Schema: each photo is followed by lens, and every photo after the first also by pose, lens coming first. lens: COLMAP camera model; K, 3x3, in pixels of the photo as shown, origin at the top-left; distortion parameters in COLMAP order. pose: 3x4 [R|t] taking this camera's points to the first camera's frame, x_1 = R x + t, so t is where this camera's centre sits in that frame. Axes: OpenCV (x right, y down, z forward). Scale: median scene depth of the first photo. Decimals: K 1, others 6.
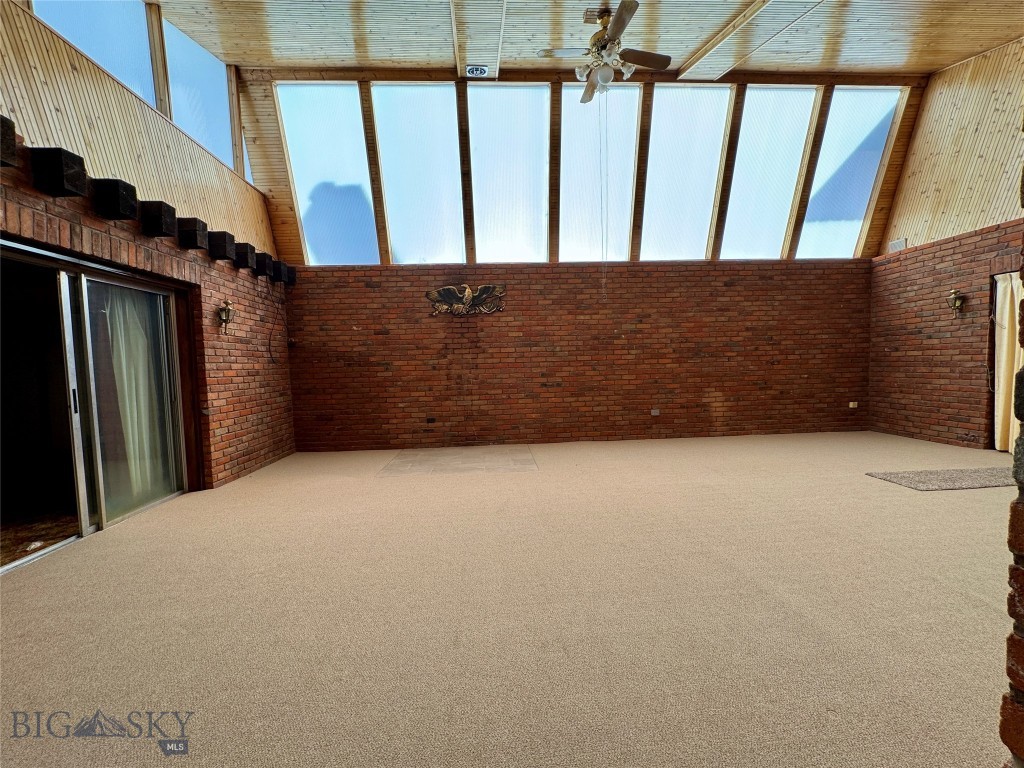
lens RADIAL K [[409.1, 0, 511.6], [0, 409.1, 383.1], [0, 0, 1]] dist [-0.001713, 0.000396]
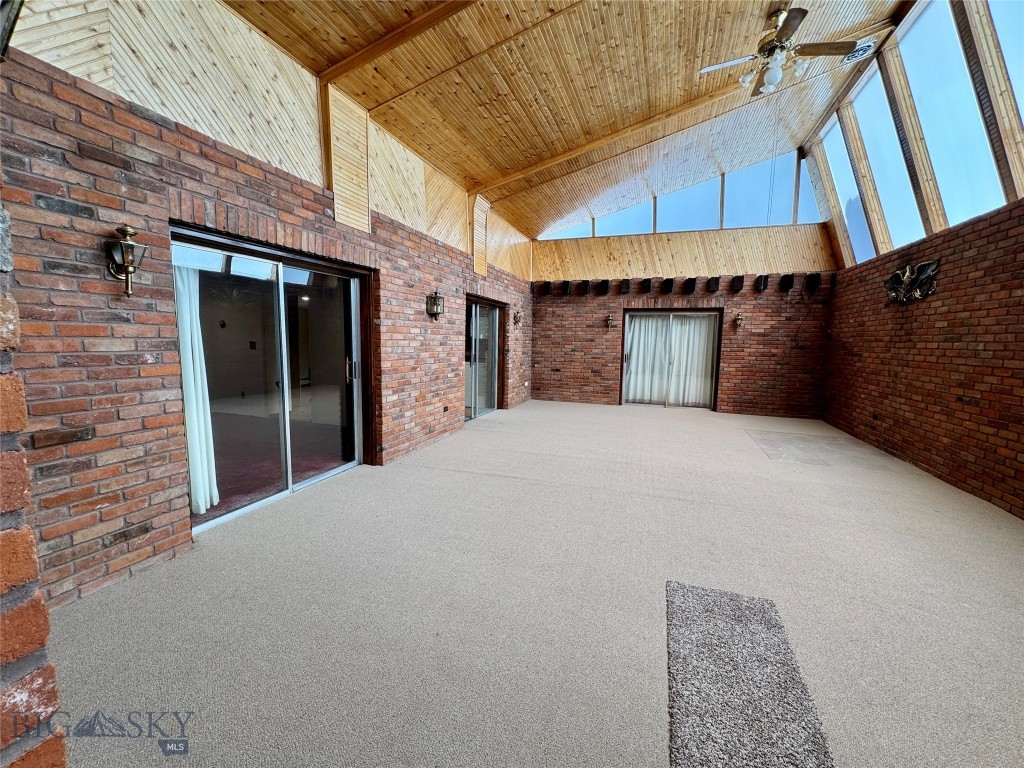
lens RADIAL K [[409.1, 0, 511.4], [0, 409.1, 382.5], [0, 0, 1]] dist [-0.001713, 0.000396]
pose [[-0.396407, 0.117311, -0.910549, 1.003625], [-0.052410, 0.987294, 0.150015, -0.086793], [0.916578, 0.107189, -0.385222, 0.593353]]
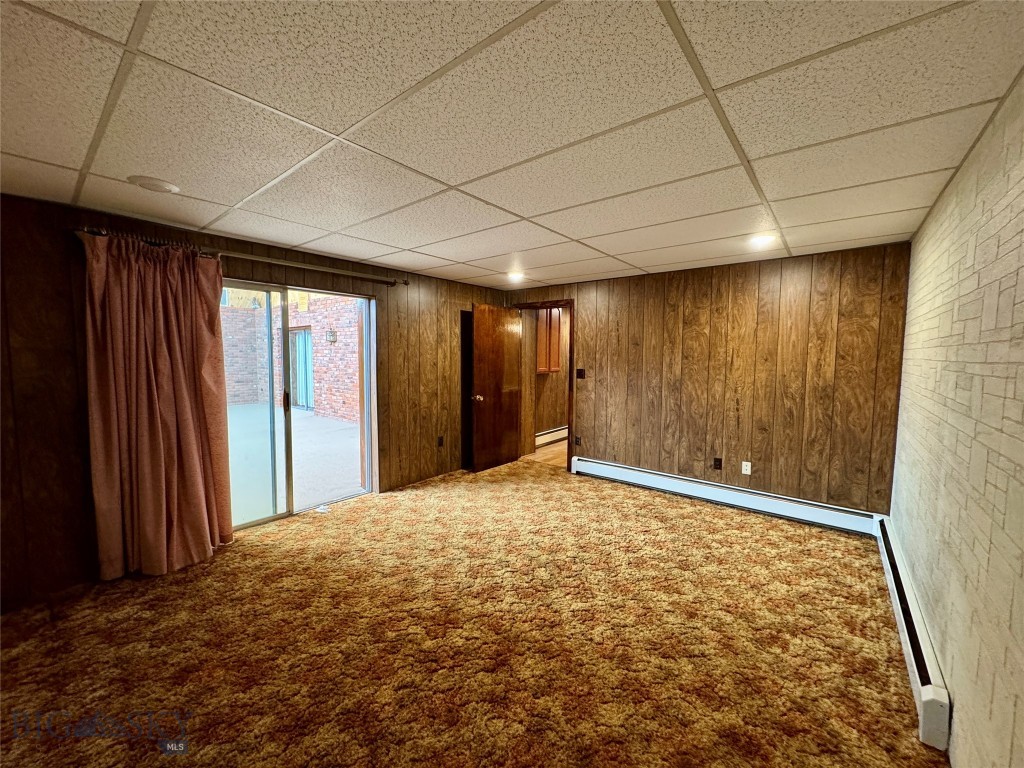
lens RADIAL K [[409.1, 0, 512.6], [0, 409.1, 382.2], [0, 0, 1]] dist [-0.001713, 0.000396]
pose [[-0.734181, -0.025006, 0.678493, -1.215195], [0.047066, 0.995043, 0.087601, -0.043164], [-0.677320, 0.096249, -0.729365, 0.730851]]
